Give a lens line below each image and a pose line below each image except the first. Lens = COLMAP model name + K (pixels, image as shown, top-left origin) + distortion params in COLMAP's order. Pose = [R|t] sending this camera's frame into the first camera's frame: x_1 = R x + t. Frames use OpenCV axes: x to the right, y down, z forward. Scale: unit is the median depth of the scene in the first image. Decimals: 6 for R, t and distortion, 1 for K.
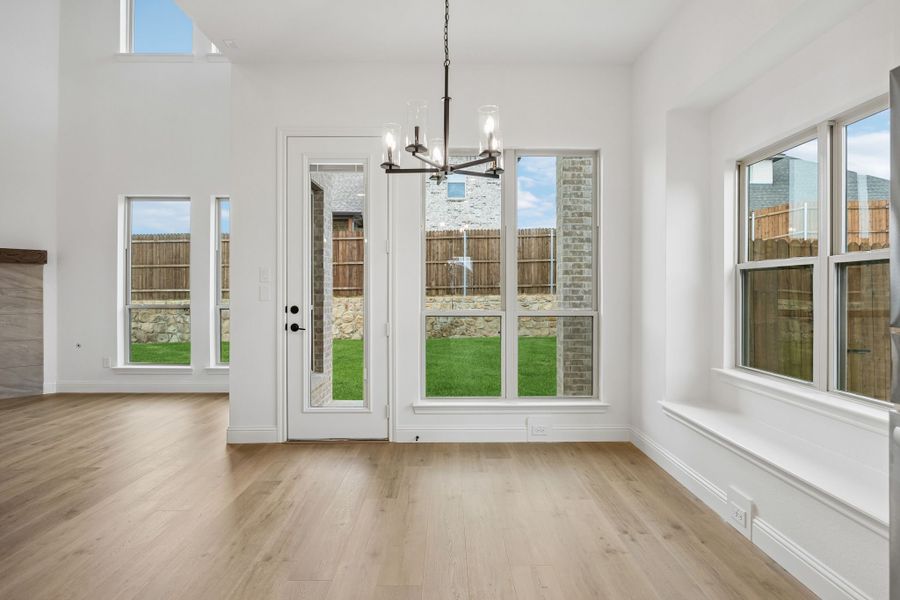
lens RADIAL K [[487.9, 0, 449.6], [0, 487.9, 295.2], [0, 0, 1]] dist [-0.002446, -0.000329]
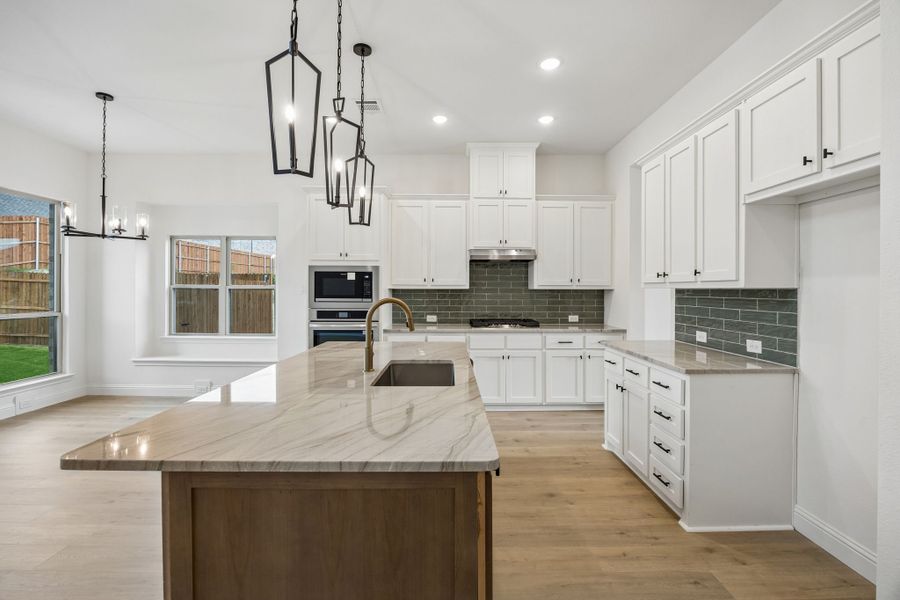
lens RADIAL K [[406.1, 0, 448.5], [0, 406.1, 289.9], [0, 0, 1]] dist [-0.002160, -0.000220]
pose [[0.020746, -0.002572, 0.999781, -0.611111], [-0.000089, 0.999997, 0.002575, -0.026780], [-0.999785, -0.000143, 0.020746, -0.123765]]
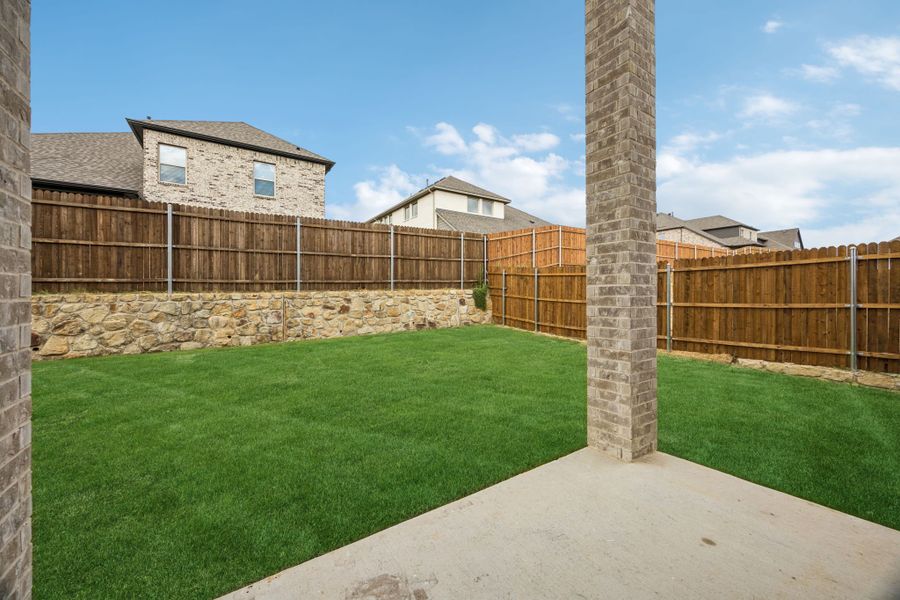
lens RADIAL K [[344.5, 0, 452.6], [0, 344.5, 294.1], [0, 0, 1]] dist [-0.001064, -0.000132]
pose [[0.841158, -0.001883, 0.540786, -0.160956], [0.005809, 0.999968, -0.005554, 0.024281], [-0.540758, 0.007813, 0.841142, 0.761882]]
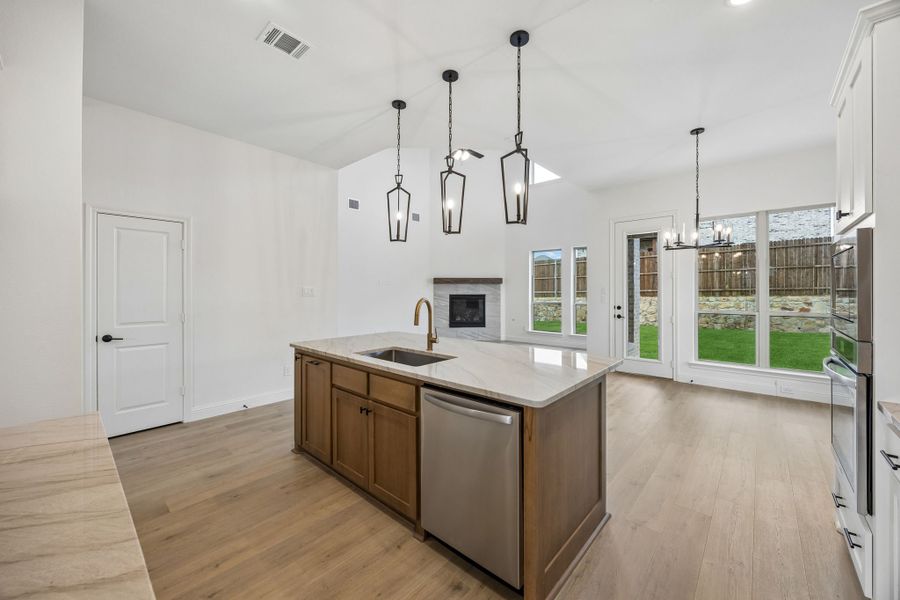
lens RADIAL K [[344.5, 0, 452.6], [0, 344.5, 294.1], [0, 0, 1]] dist [-0.001064, -0.000132]
pose [[0.742603, 0.002984, -0.669725, 0.084588], [0.000939, 0.999984, 0.005497, -0.023350], [0.669731, -0.004711, 0.742589, -0.350404]]
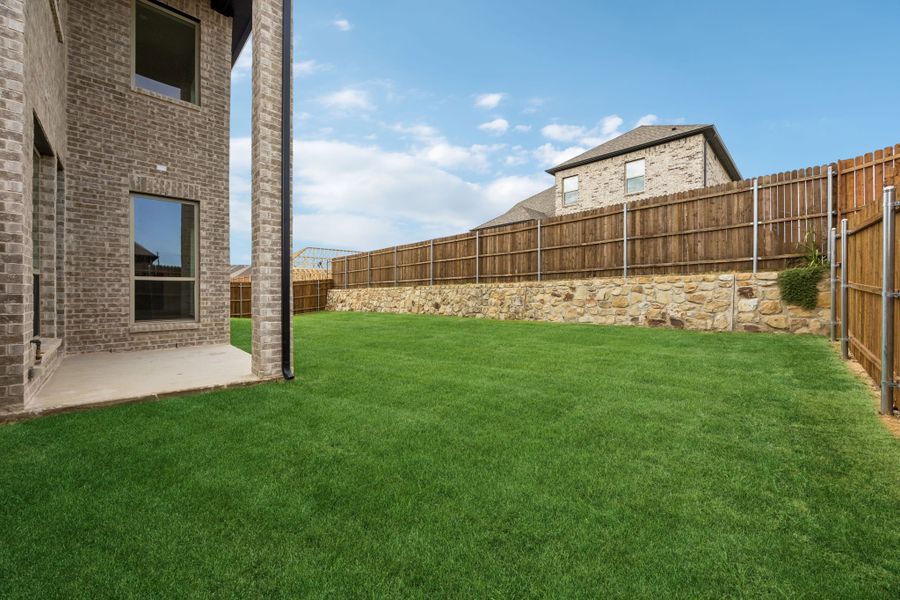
lens RADIAL K [[344.5, 0, 452.6], [0, 344.5, 294.1], [0, 0, 1]] dist [-0.001064, -0.000132]
pose [[0.690335, 0.005179, -0.723471, 1.011926], [-0.005327, 0.999984, 0.002076, 0.063840], [0.723470, 0.002421, 0.690351, 0.797065]]
